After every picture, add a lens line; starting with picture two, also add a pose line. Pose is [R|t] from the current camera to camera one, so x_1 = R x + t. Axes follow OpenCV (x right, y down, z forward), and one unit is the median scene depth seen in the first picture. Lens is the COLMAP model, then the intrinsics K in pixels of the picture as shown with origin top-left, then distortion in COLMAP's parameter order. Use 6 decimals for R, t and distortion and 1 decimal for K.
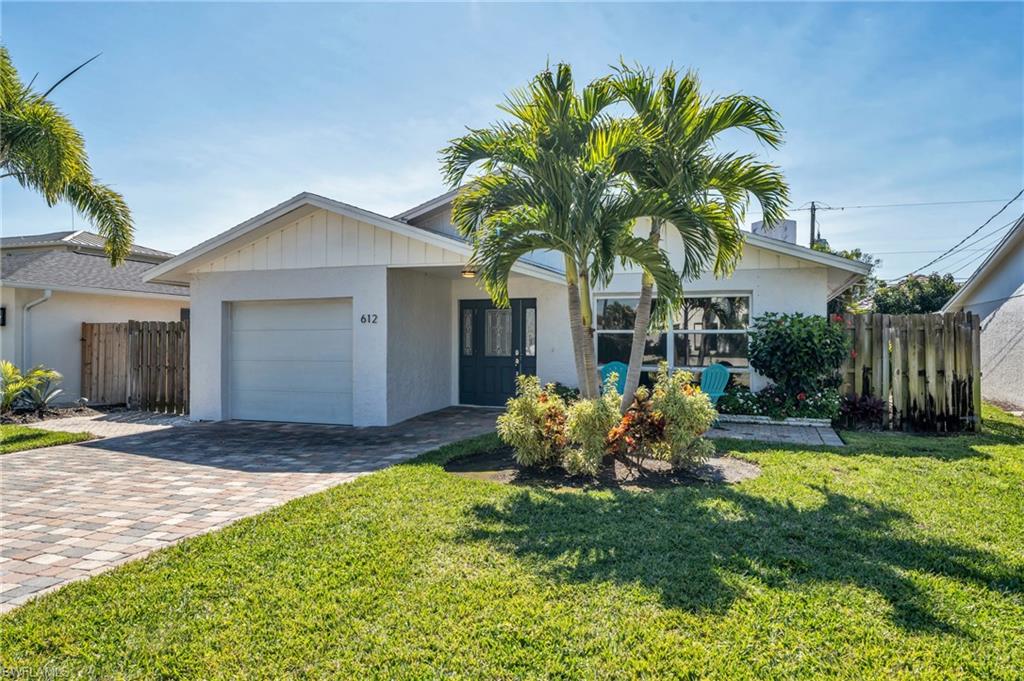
lens RADIAL K [[709.6, 0, 512.0], [0, 709.6, 340.5], [0, 0, 1]] dist [-0.001865, -0.000433]
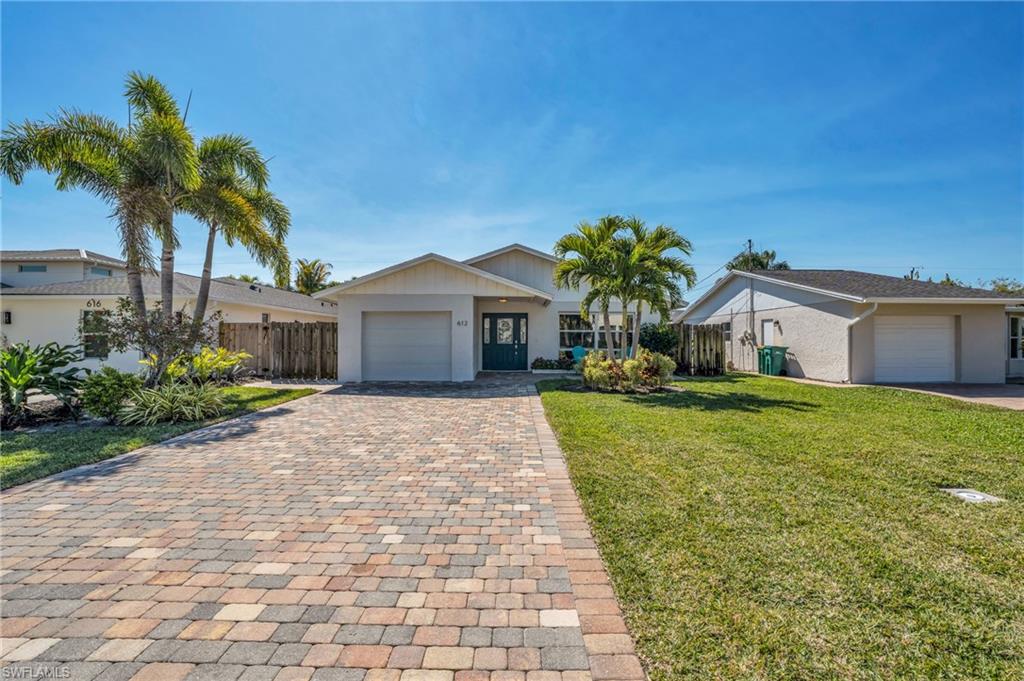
lens RADIAL K [[470.1, 0, 510.1], [0, 470.1, 339.6], [0, 0, 1]] dist [-0.072427, 0.027197]
pose [[0.941798, 0.001263, 0.336177, -0.493759], [-0.003566, 0.999974, 0.006231, 0.004151], [-0.336161, -0.007067, 0.941778, -0.193846]]
